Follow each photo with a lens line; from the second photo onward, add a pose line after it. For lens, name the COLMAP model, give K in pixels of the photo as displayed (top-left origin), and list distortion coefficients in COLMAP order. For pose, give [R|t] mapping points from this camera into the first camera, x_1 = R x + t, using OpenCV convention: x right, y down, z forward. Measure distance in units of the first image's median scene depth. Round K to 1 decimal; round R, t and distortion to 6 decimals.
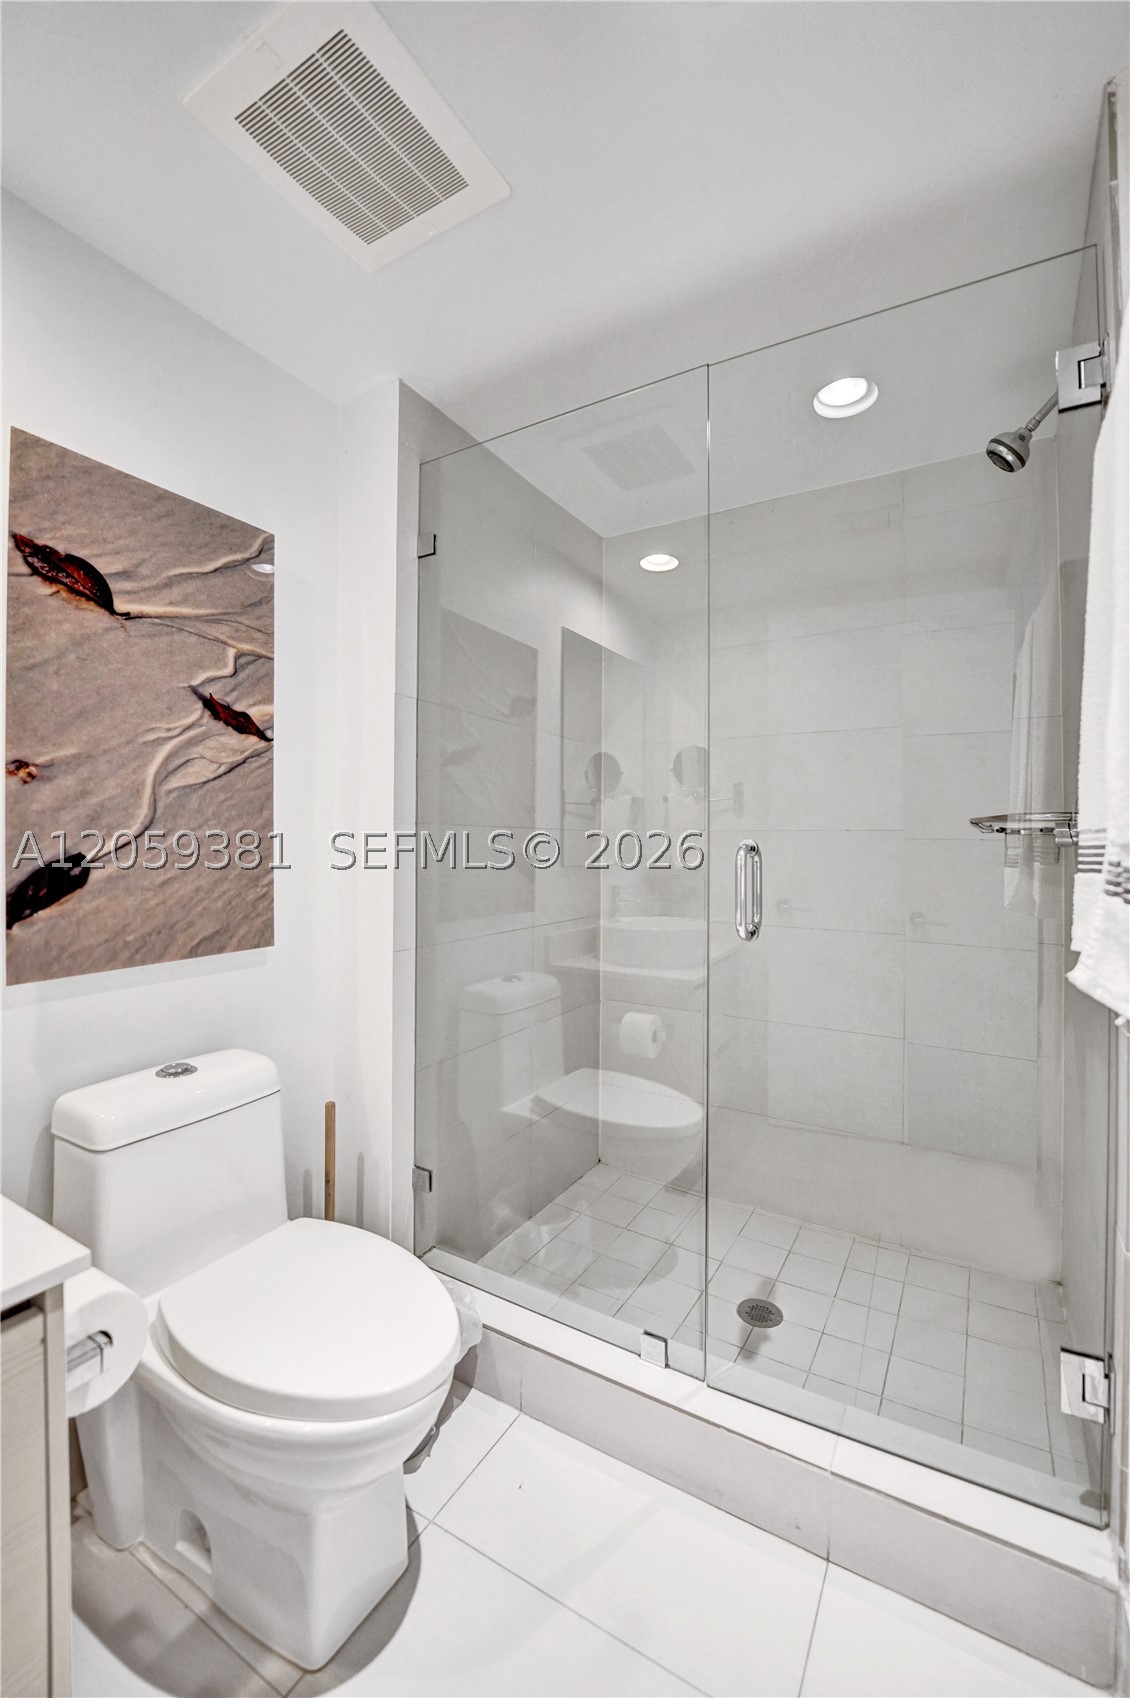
lens RADIAL K [[699.6, 0, 559.8], [0, 699.6, 831.5], [0, 0, 1]] dist [-0.020802, 0.000216]
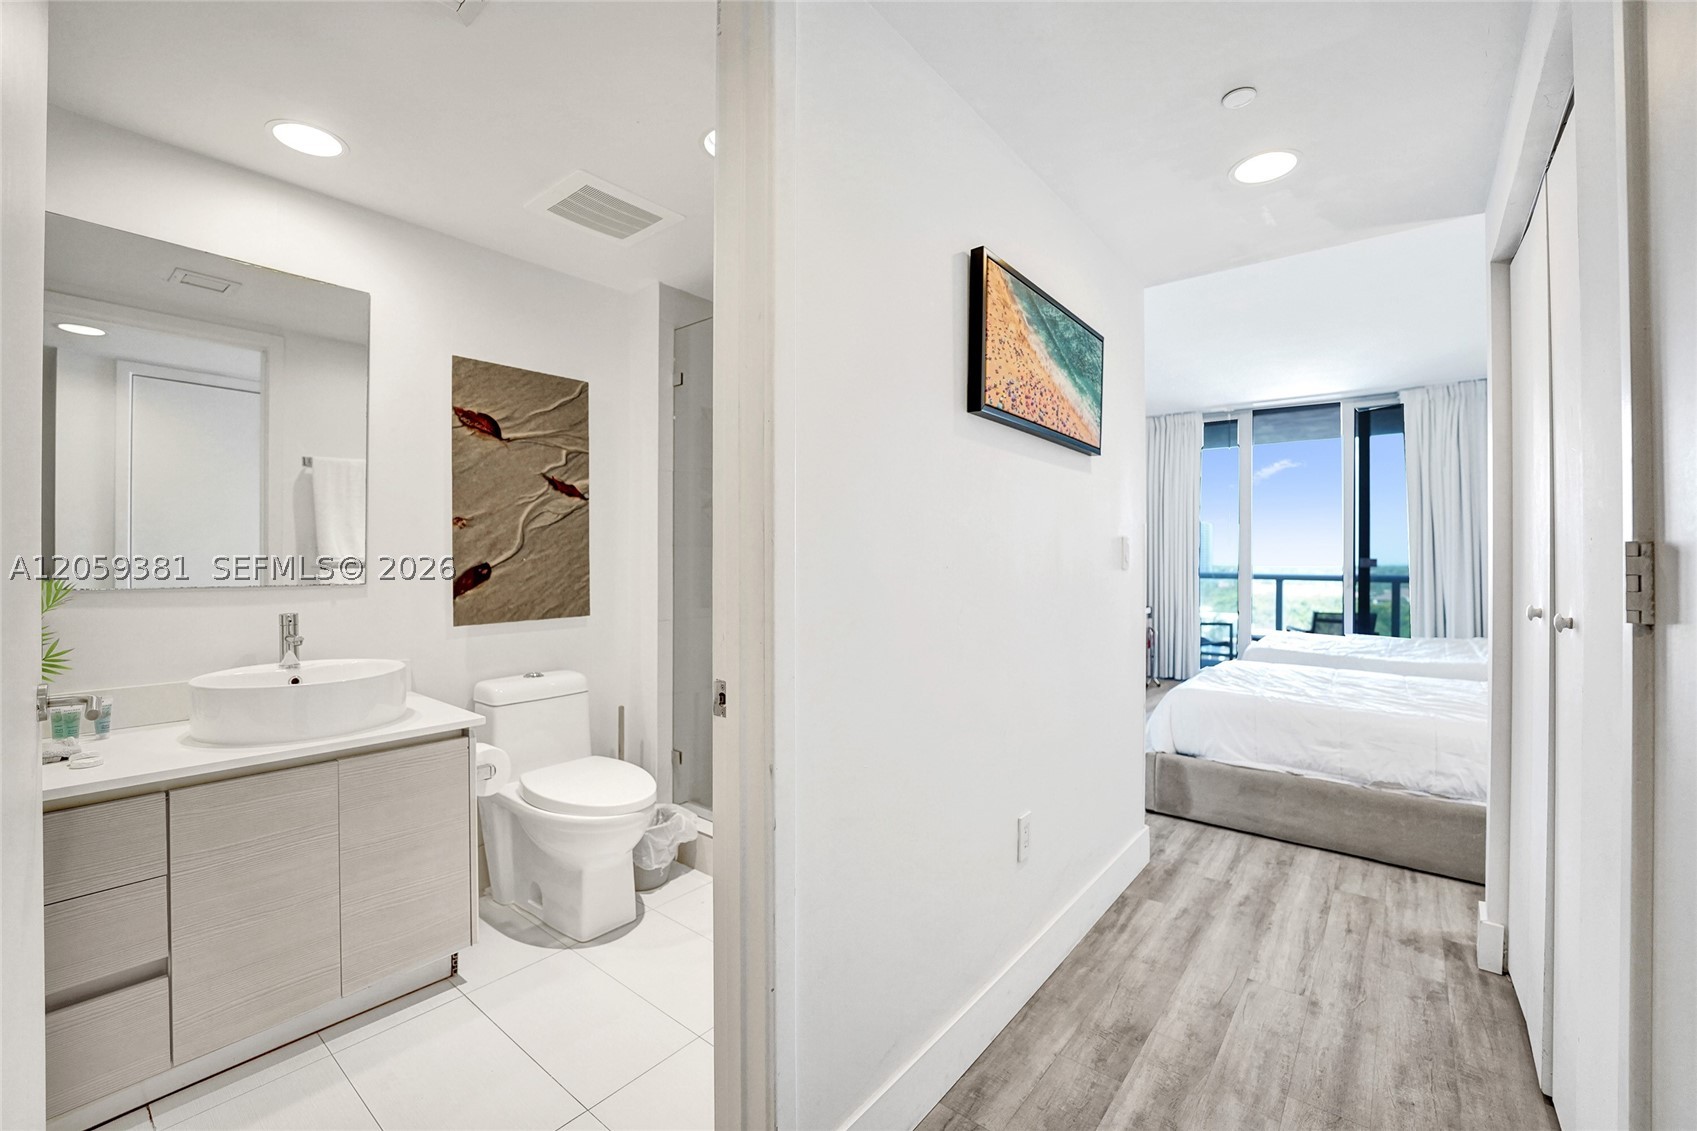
lens RADIAL K [[699.2, 0, 847.6], [0, 699.2, 551.9], [0, 0, 1]] dist [-0.020802, 0.000216]
pose [[0.988510, -0.000547, -0.151157, 0.549933], [0.002449, 0.999920, 0.012397, -0.019588], [0.151138, -0.012625, 0.988432, -0.708103]]
